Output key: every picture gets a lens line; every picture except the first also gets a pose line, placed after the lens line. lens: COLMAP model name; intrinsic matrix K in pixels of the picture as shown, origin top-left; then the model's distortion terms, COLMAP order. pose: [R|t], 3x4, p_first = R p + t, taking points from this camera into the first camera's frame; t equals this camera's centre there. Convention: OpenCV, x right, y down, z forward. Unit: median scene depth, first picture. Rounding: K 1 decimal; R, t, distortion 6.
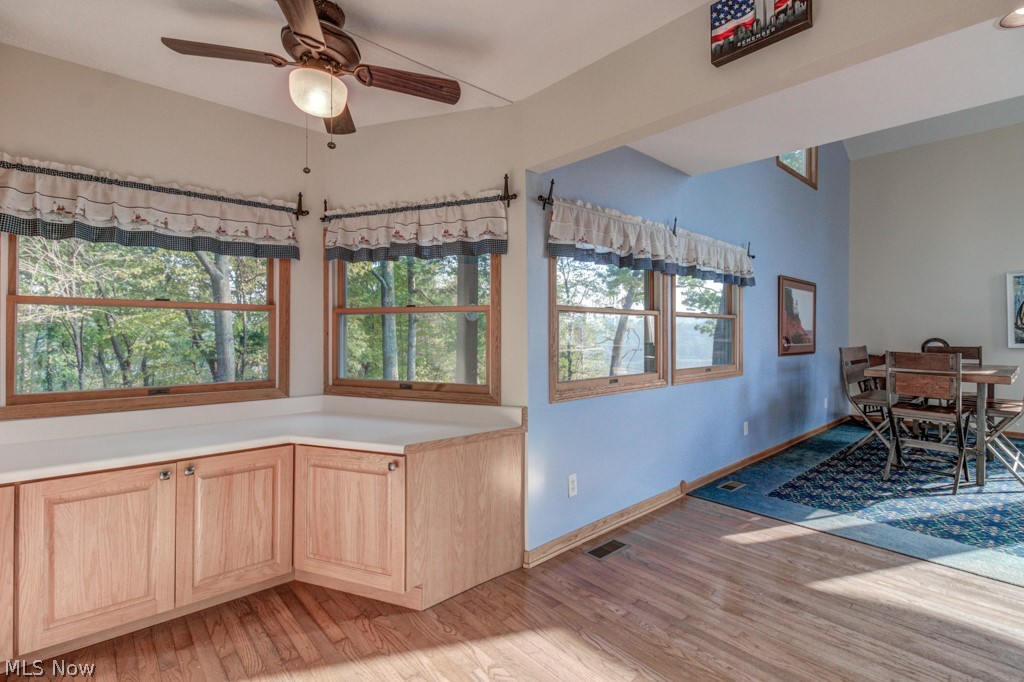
lens RADIAL K [[472.0, 0, 517.0], [0, 472.0, 330.8], [0, 0, 1]] dist [0.005629, -0.005135]
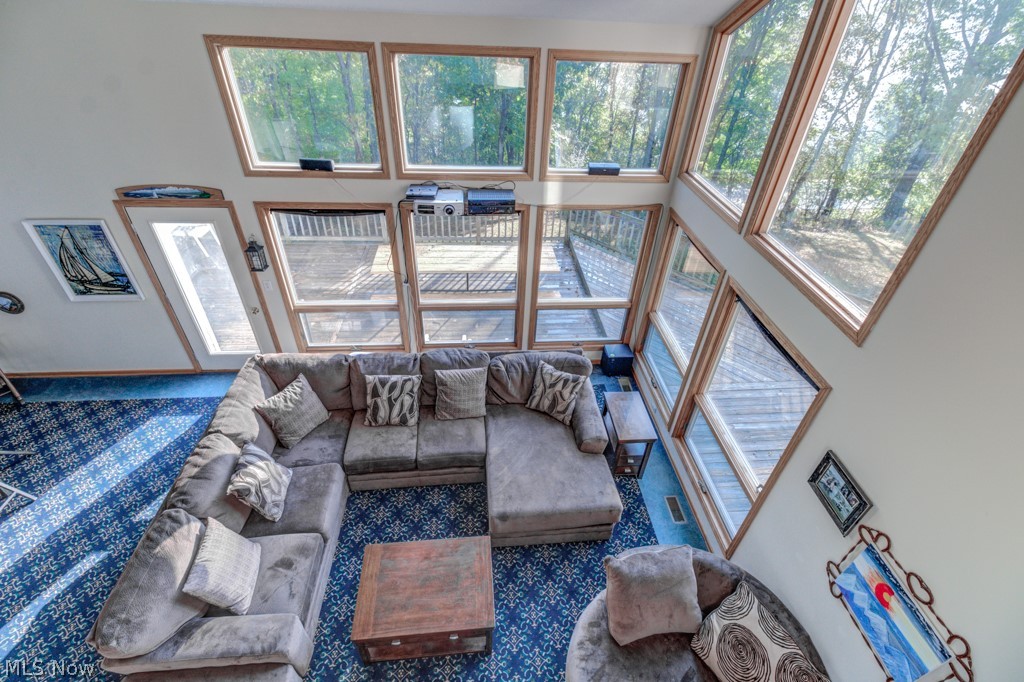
lens RADIAL K [[472.0, 0, 516.2], [0, 472.0, 330.2], [0, 0, 1]] dist [0.005629, -0.005135]
pose [[0.602000, -0.455173, 0.656059, 1.584860], [-0.045316, 0.800819, 0.597190, -0.819741], [-0.797209, -0.389239, 0.461466, -0.150710]]
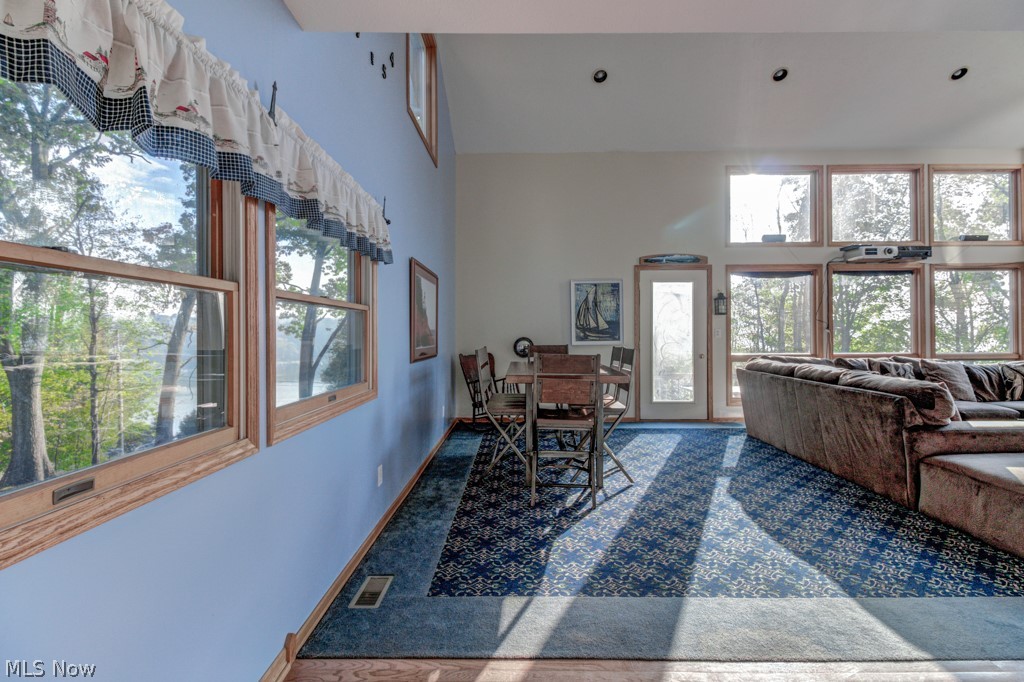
lens RADIAL K [[472.0, 0, 512.8], [0, 472.0, 332.9], [0, 0, 1]] dist [0.005629, -0.005135]
pose [[0.679104, -0.002880, 0.734036, 0.162897], [0.001190, 0.999995, 0.002823, 0.003989], [-0.734041, -0.001044, 0.679104, 0.545765]]
